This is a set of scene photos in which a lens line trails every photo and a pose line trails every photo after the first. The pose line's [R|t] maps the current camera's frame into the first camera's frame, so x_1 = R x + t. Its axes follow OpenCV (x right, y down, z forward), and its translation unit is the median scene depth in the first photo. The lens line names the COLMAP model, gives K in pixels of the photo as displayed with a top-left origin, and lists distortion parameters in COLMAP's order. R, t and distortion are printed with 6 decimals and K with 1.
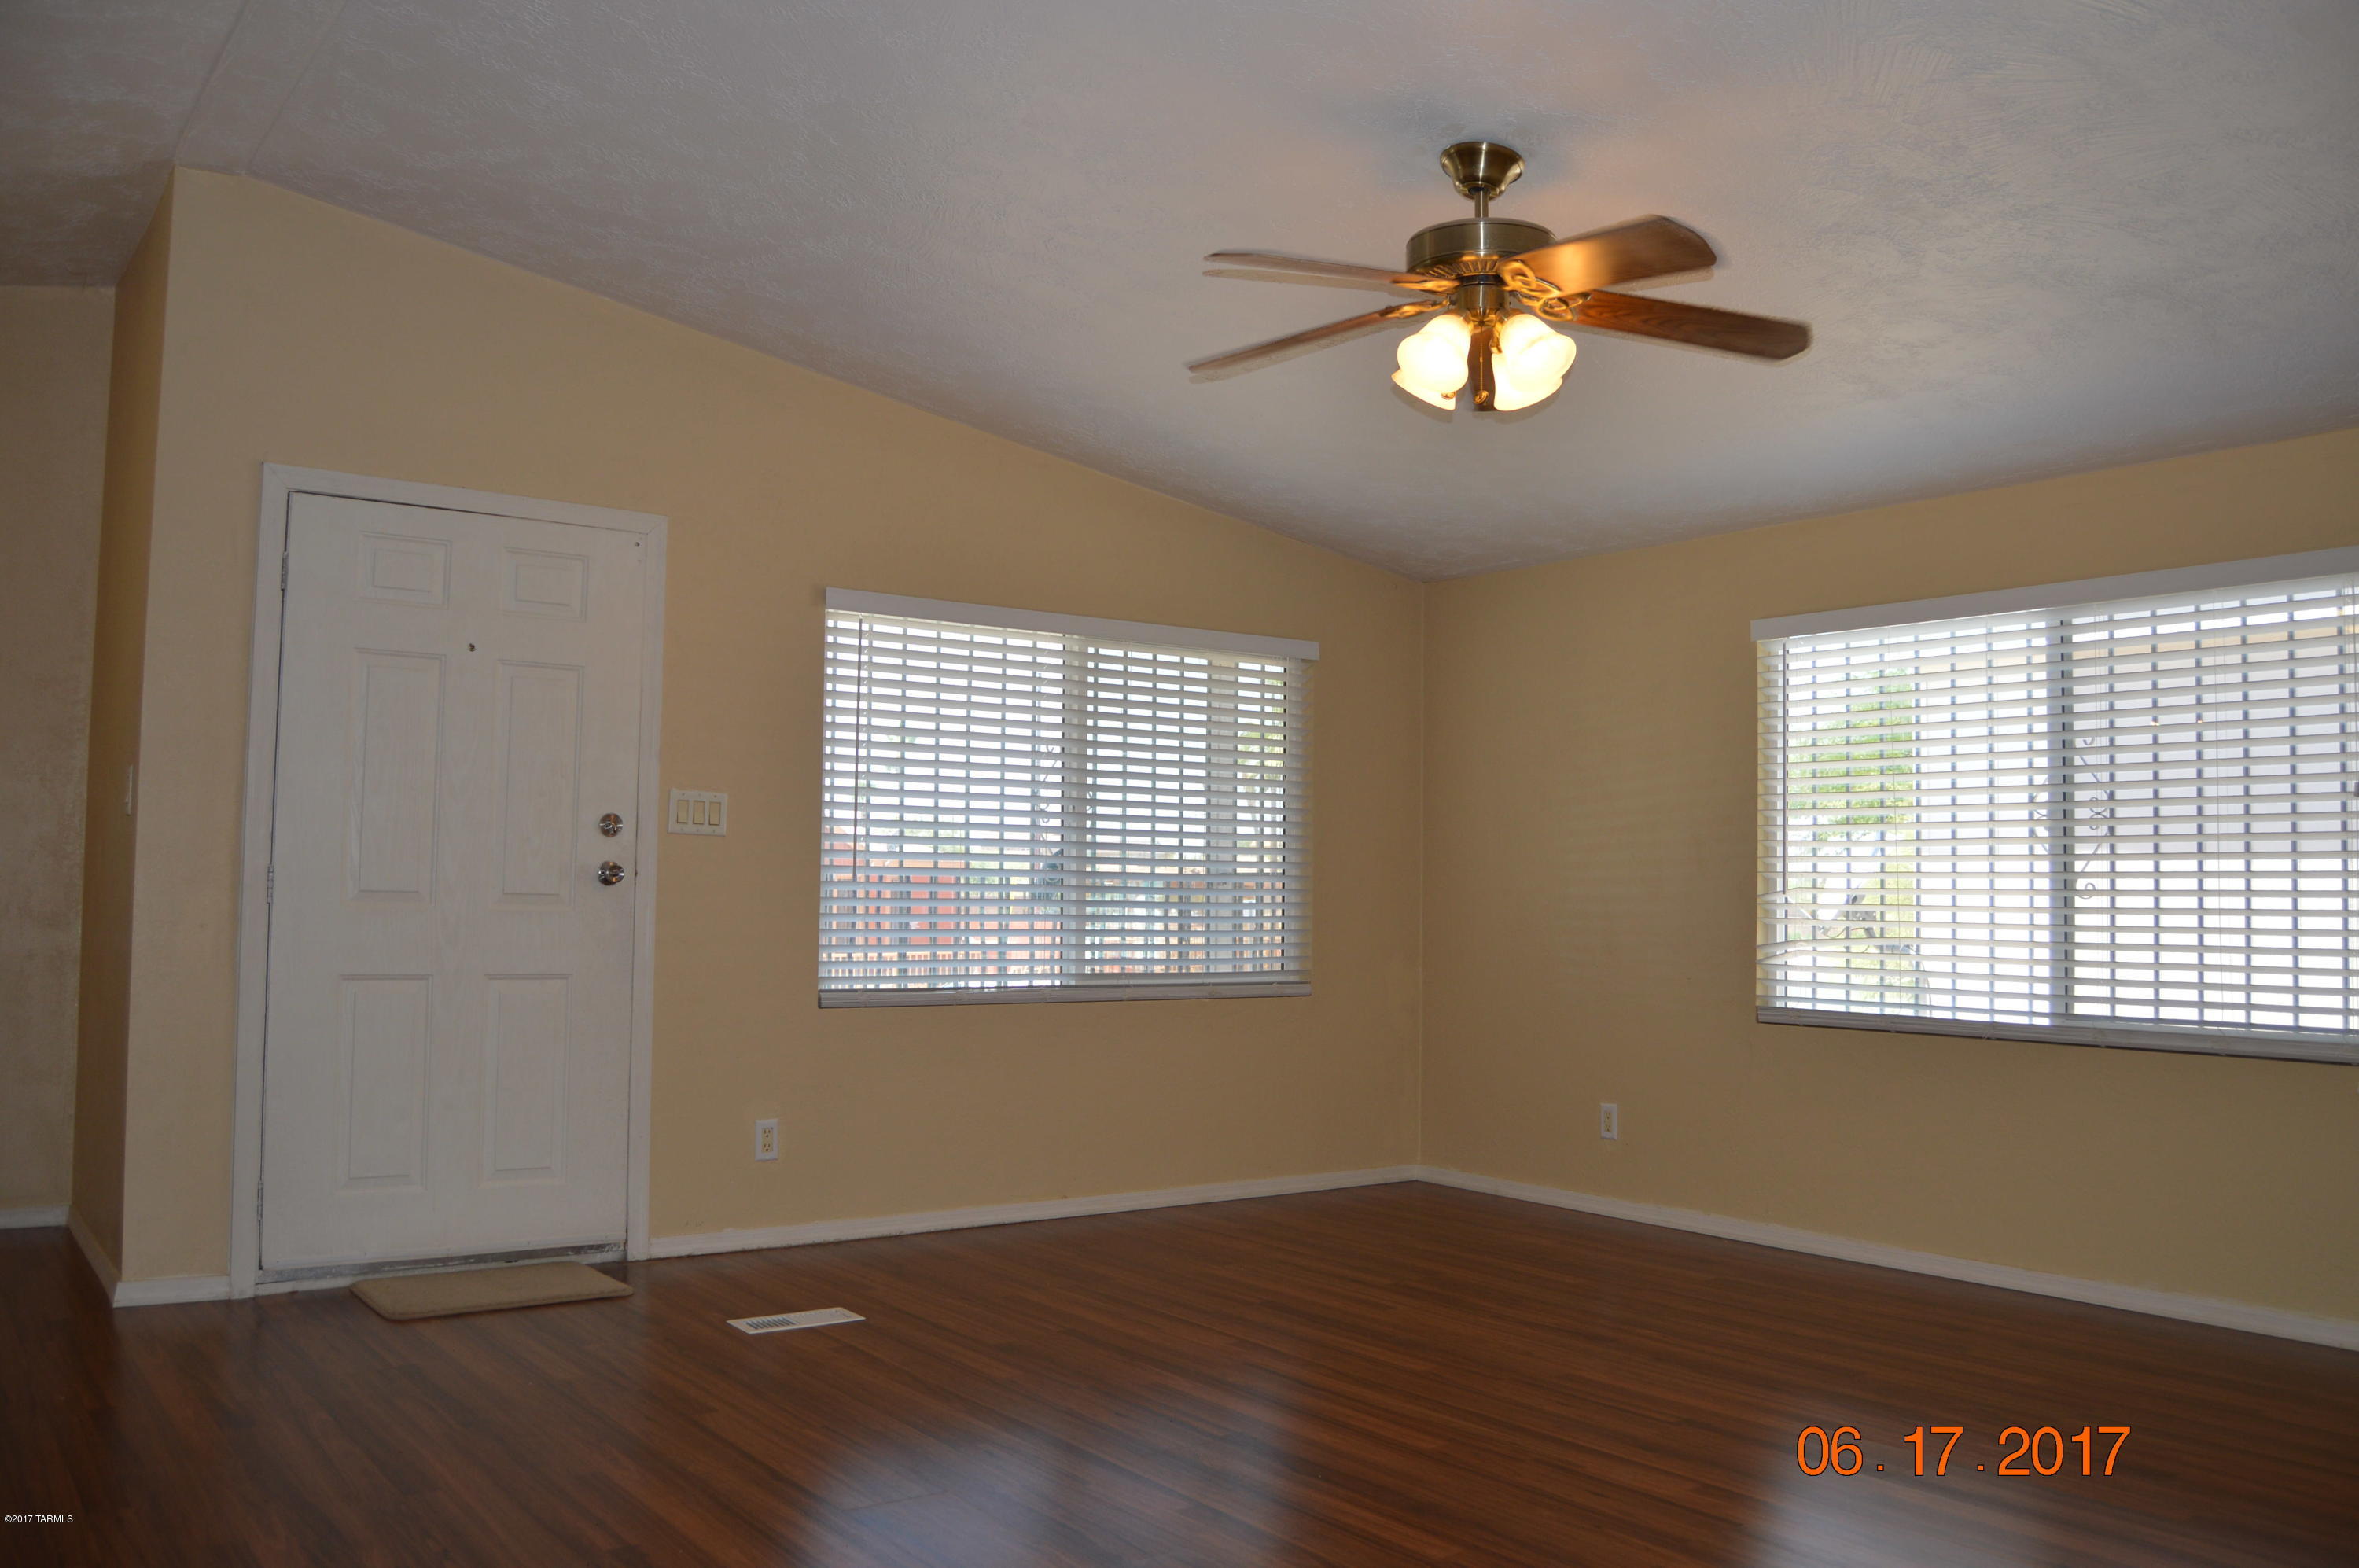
lens RADIAL K [[1869.6, 0, 1189.4], [0, 1869.6, 786.9], [0, 0, 1]] dist [-0.098302, 0.040331]
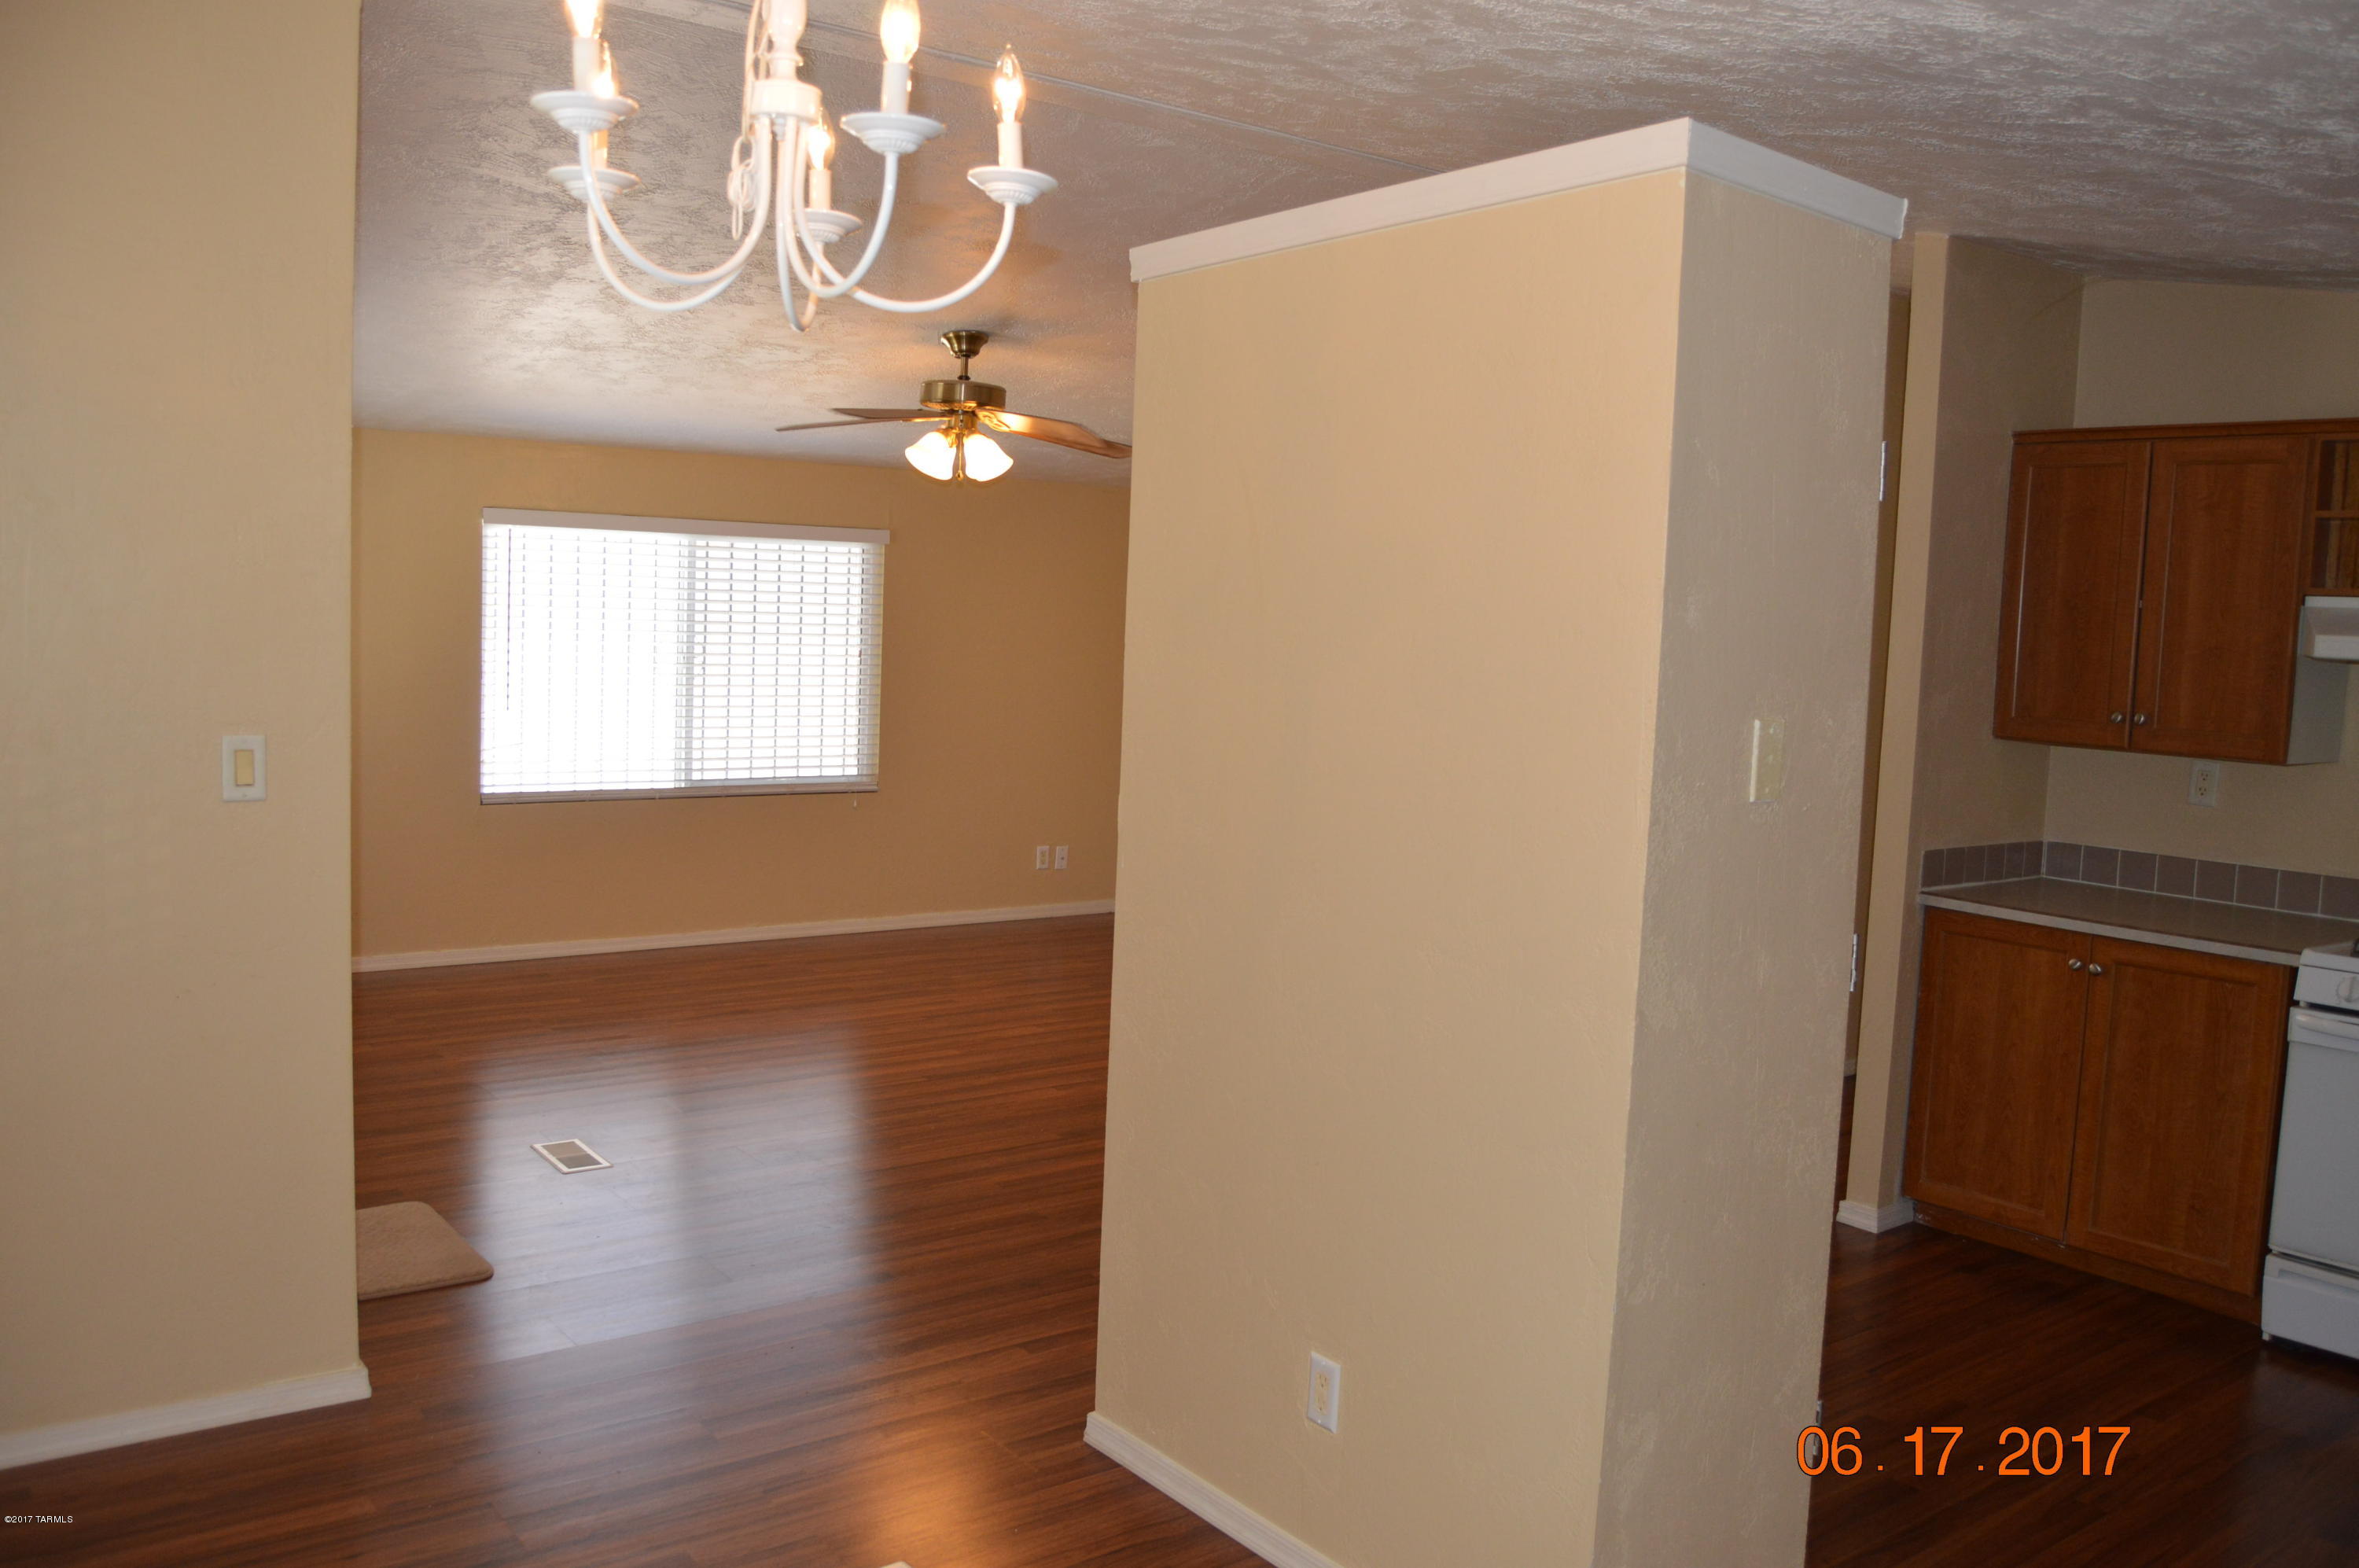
lens RADIAL K [[1869.6, 0, 1189.4], [0, 1869.6, 786.9], [0, 0, 1]] dist [-0.098302, 0.040331]
pose [[-0.012619, -0.111424, 0.993693, -1.255080], [-0.089420, 0.989916, 0.109865, -0.100728], [-0.995914, -0.087470, -0.022456, 0.600856]]
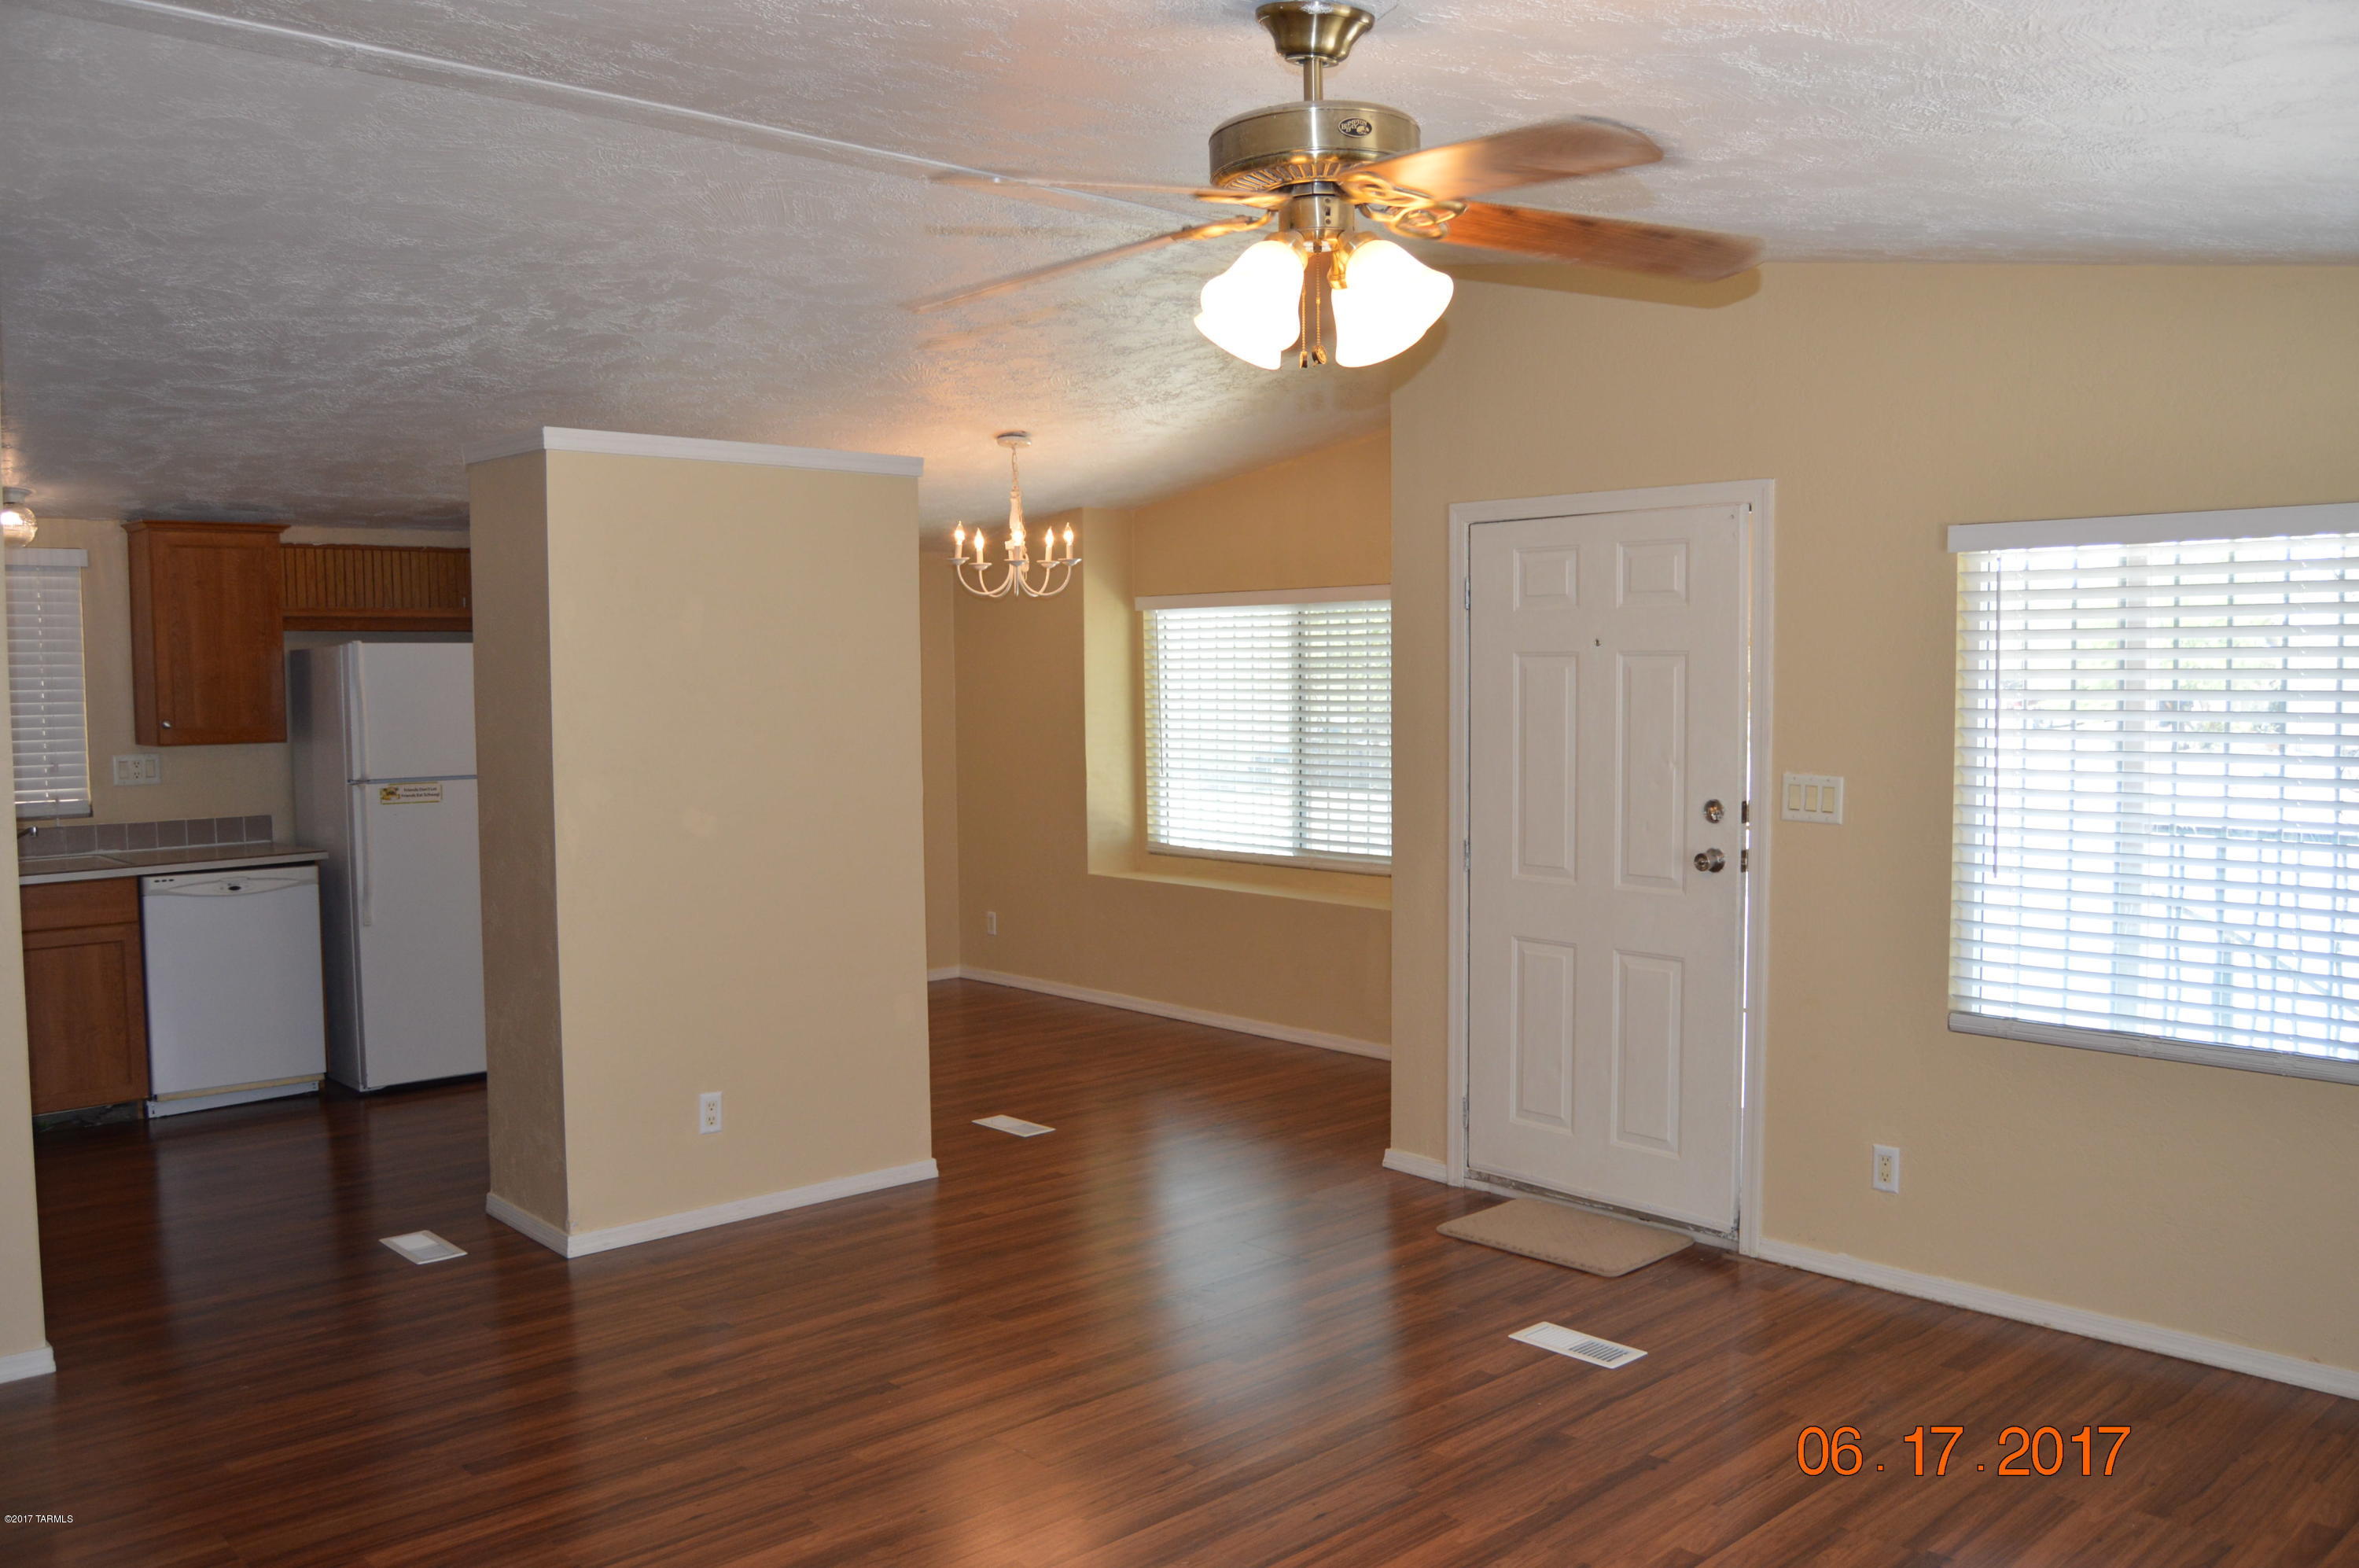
lens RADIAL K [[1869.6, 0, 1189.4], [0, 1869.6, 786.9], [0, 0, 1]] dist [-0.098302, 0.040331]
pose [[0.114429, 0.044847, -0.992419, 0.662039], [0.061717, 0.996730, 0.052158, -0.063784], [0.991512, -0.067217, 0.111287, 0.648664]]
